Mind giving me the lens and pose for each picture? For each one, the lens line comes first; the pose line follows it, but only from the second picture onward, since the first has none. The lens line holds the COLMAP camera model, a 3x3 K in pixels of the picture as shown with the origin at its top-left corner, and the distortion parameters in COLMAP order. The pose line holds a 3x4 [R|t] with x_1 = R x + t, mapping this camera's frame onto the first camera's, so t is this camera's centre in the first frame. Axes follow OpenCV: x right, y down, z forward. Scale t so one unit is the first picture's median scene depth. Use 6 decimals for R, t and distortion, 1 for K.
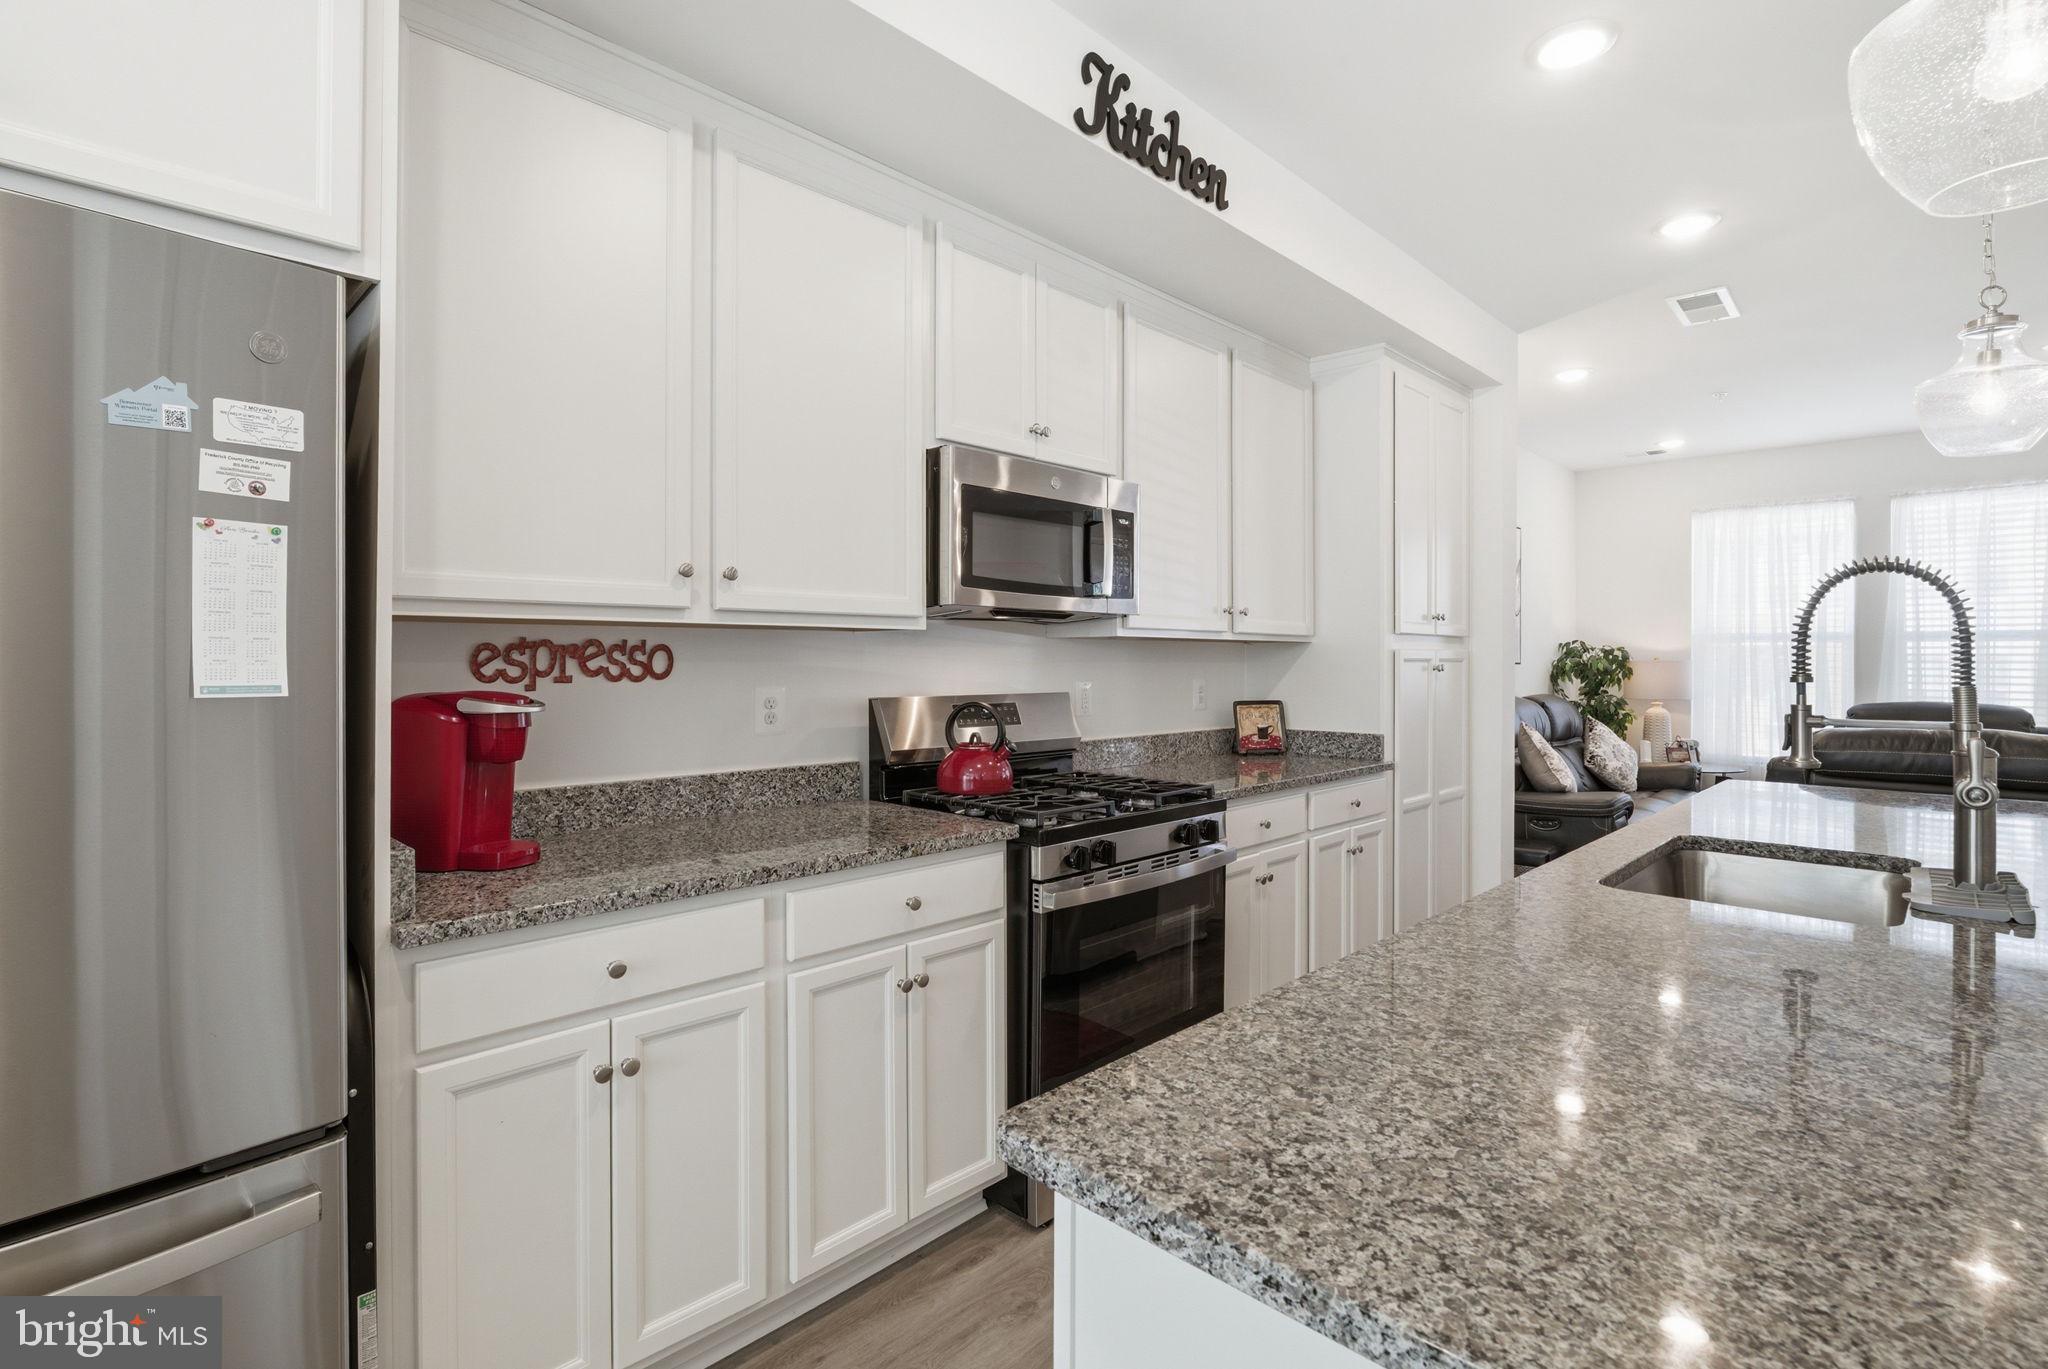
lens RADIAL K [[969.8, 0, 1016.7], [0, 969.8, 654.4], [0, 0, 1]] dist [-0.011860, 0.000546]
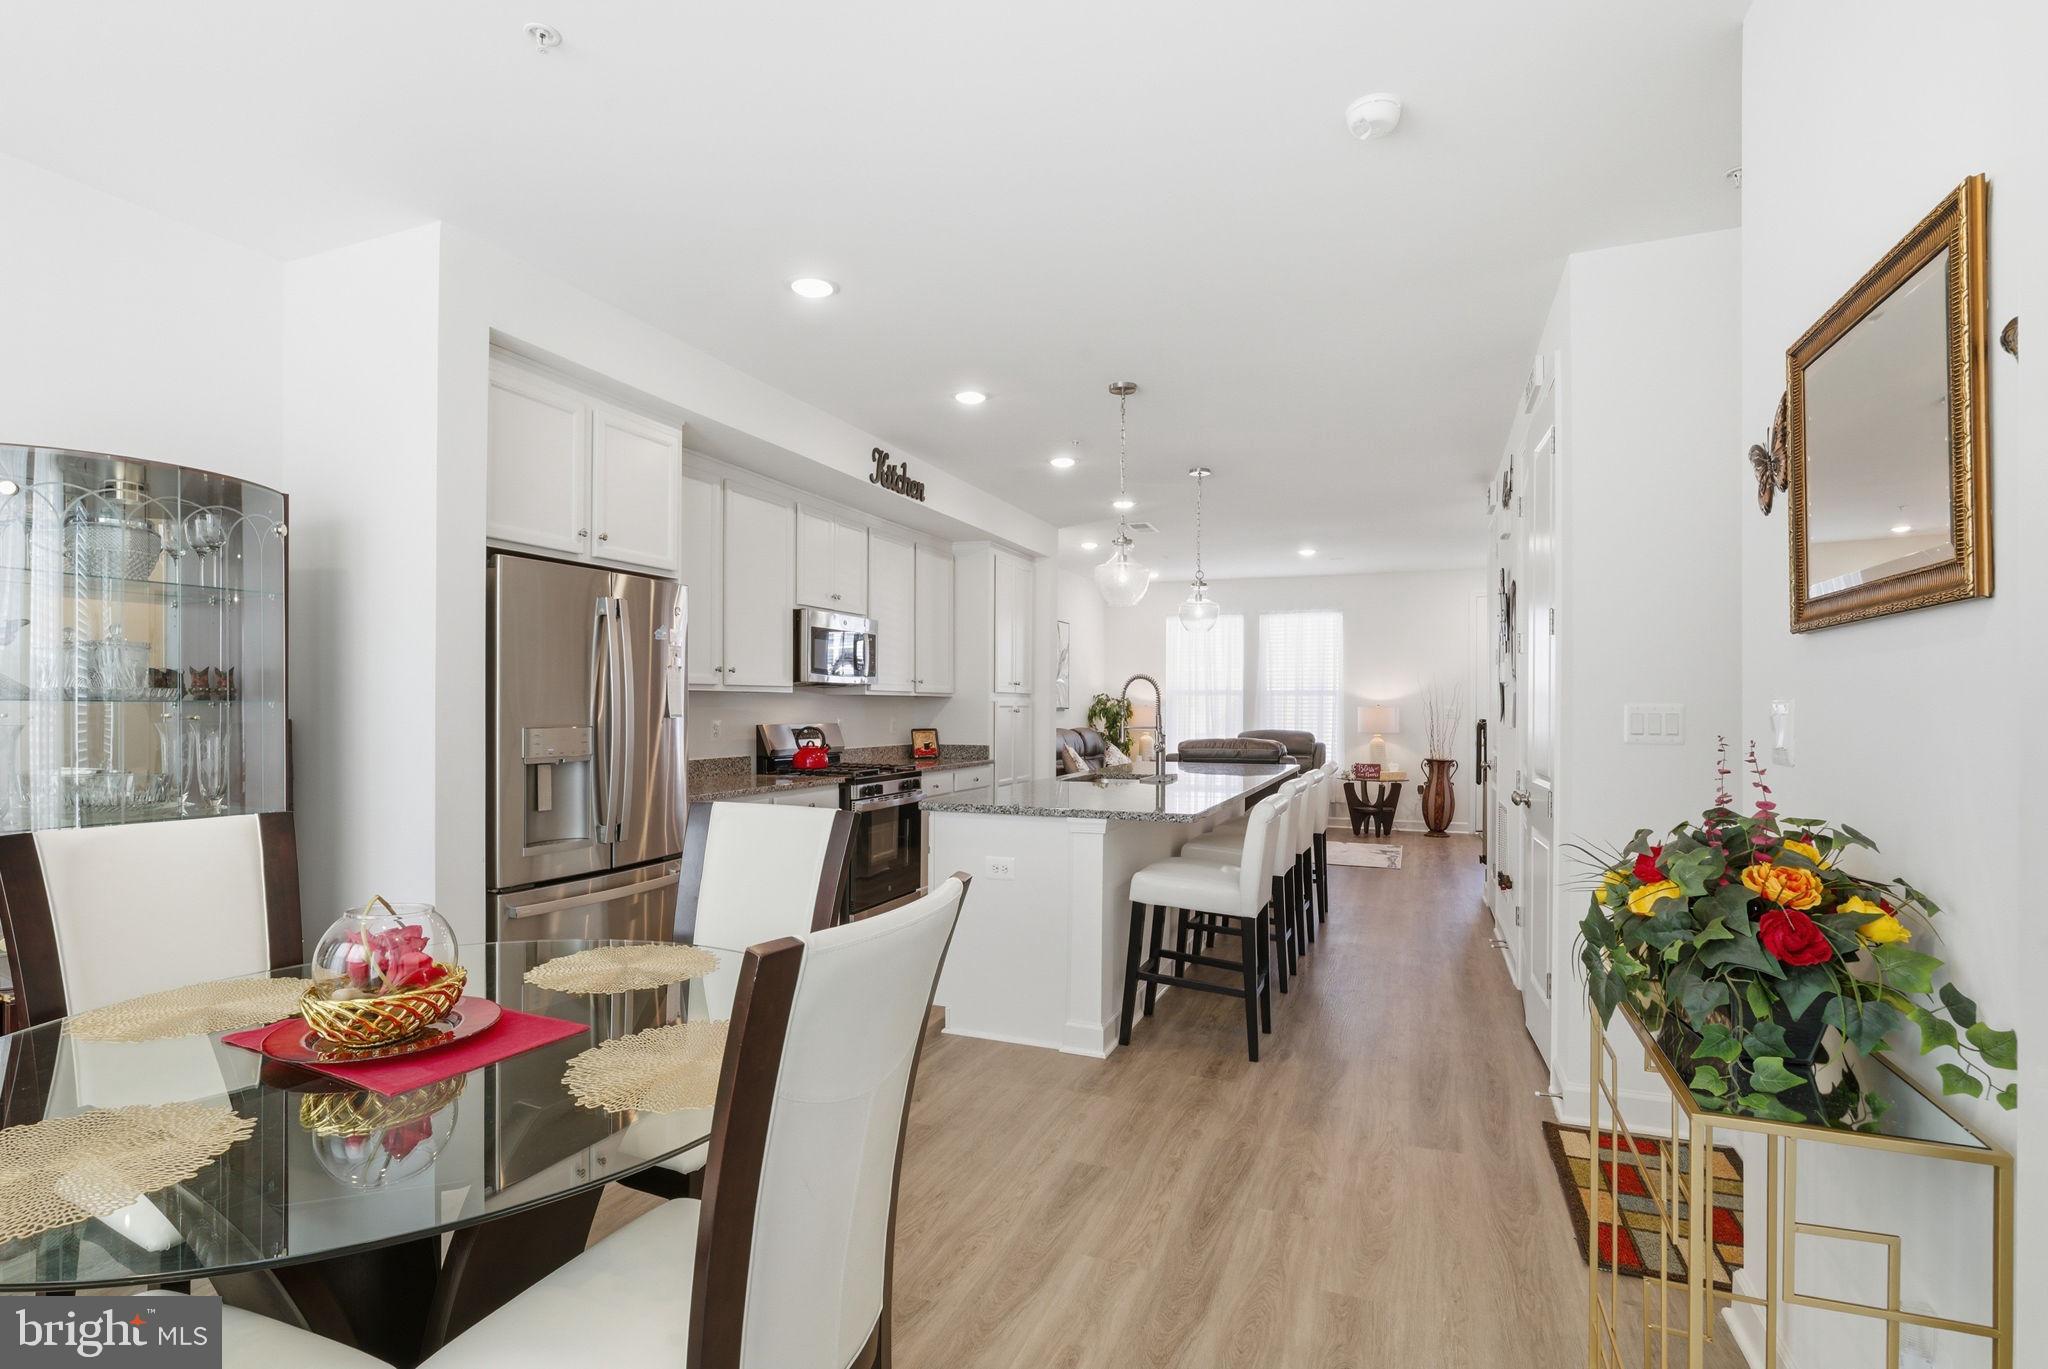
lens RADIAL K [[987.7, 0, 1022.4], [0, 987.7, 697.7], [0, 0, 1]] dist [-0.003884, 0.000243]
pose [[0.920954, 0.004913, 0.389640, -0.491428], [-0.004386, 0.999988, -0.002243, -0.011277], [-0.389646, 0.000356, 0.920965, -1.260266]]
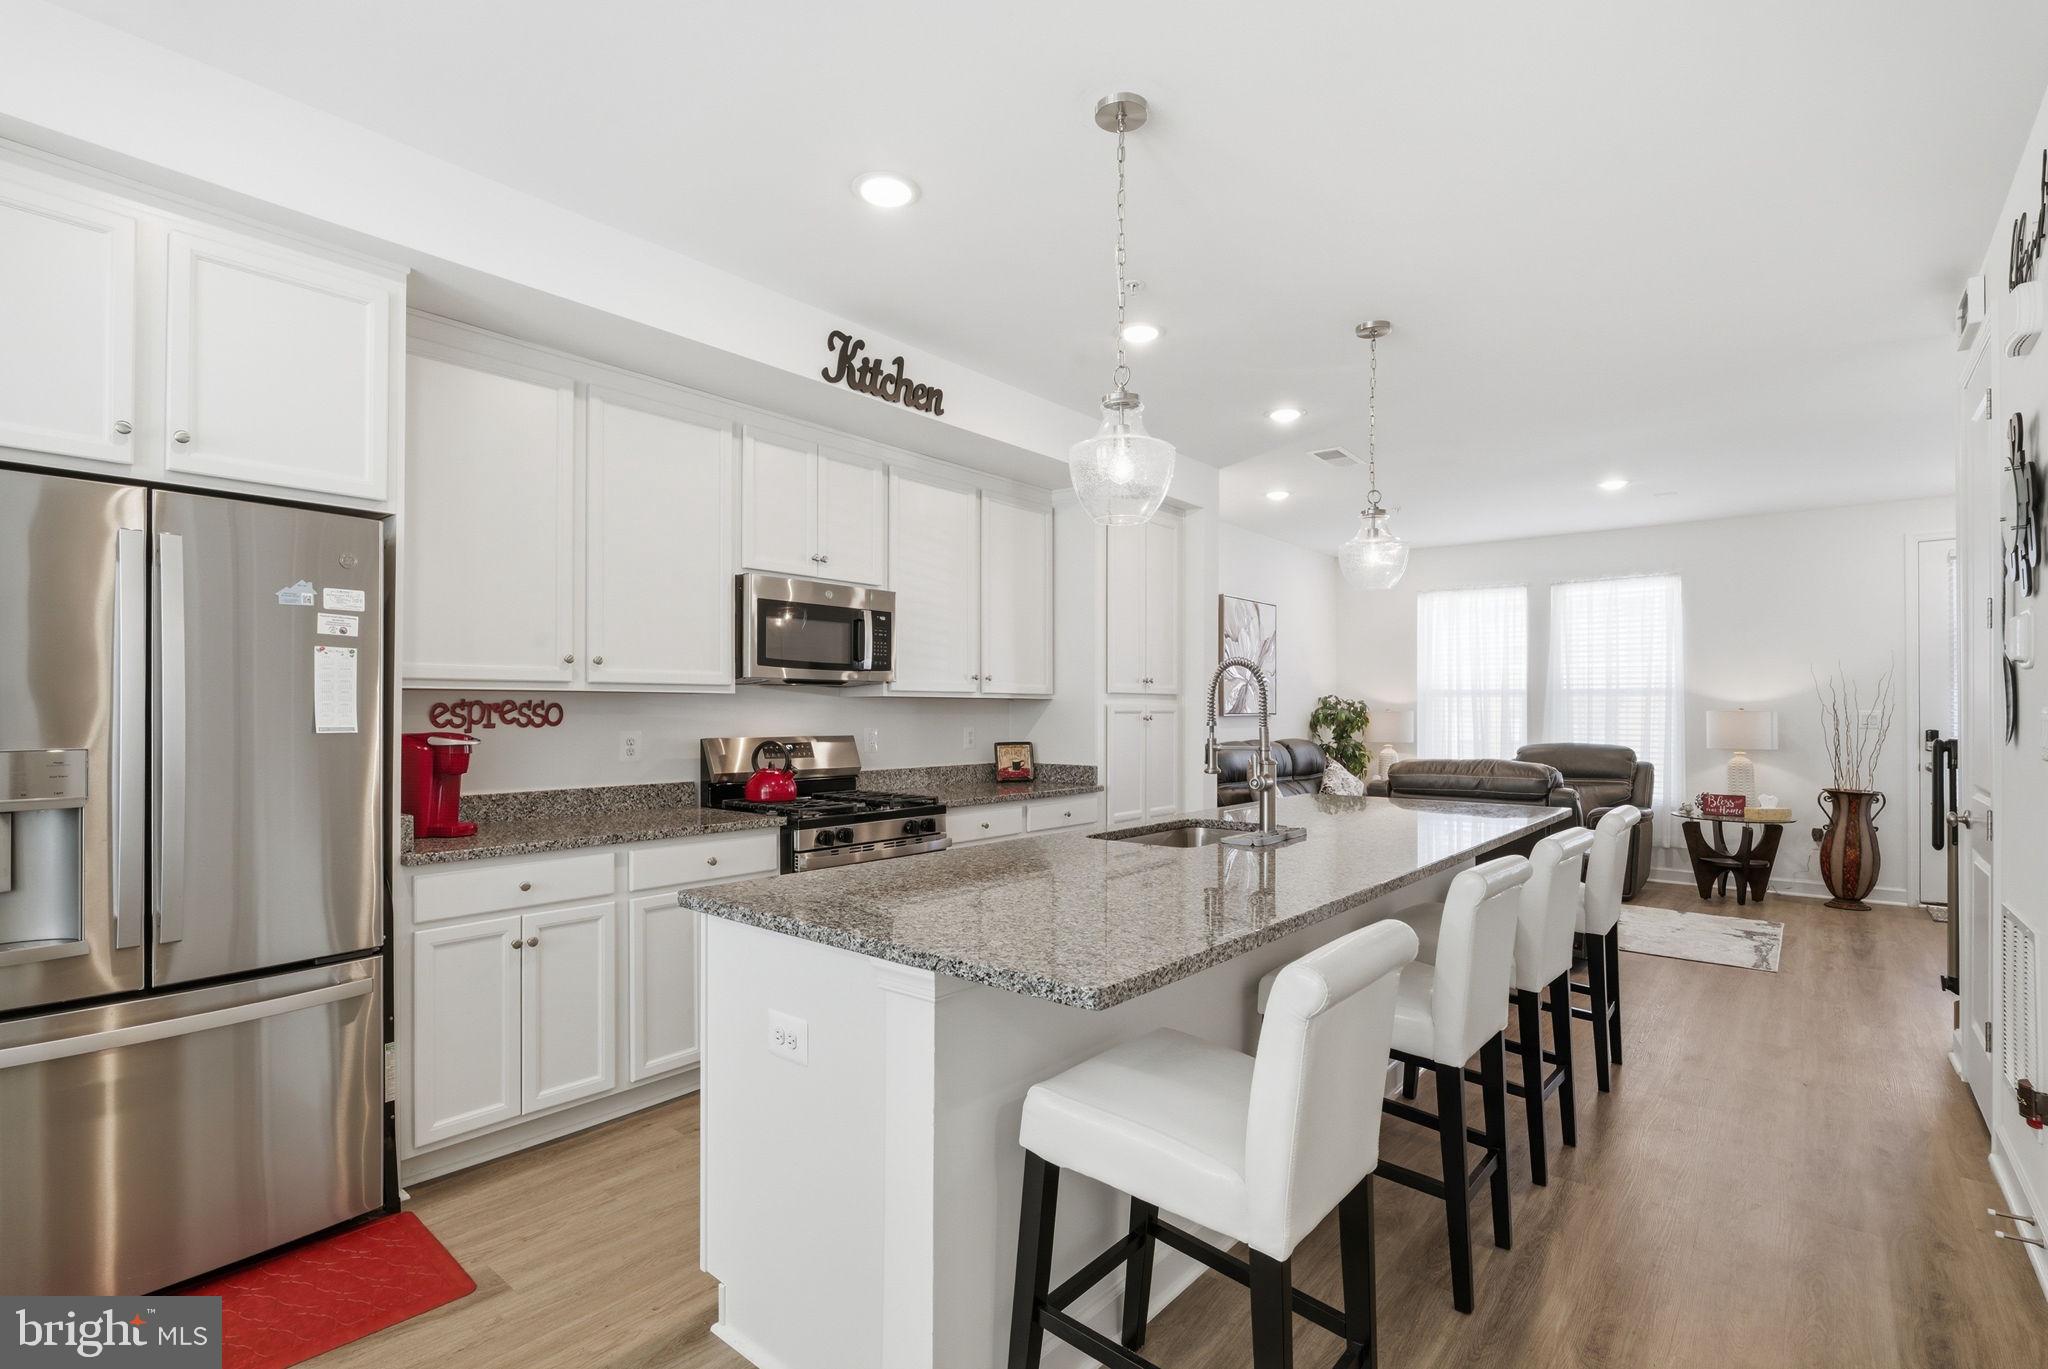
lens RADIAL K [[960.3, 0, 1014.2], [0, 960.3, 701.8], [0, 0, 1]] dist [-0.007568, 0.001154]
pose [[0.996557, -0.000023, 0.082910, 0.224445], [0.000302, 0.999994, -0.003351, -0.006936], [-0.082910, 0.003364, 0.996551, -0.554480]]
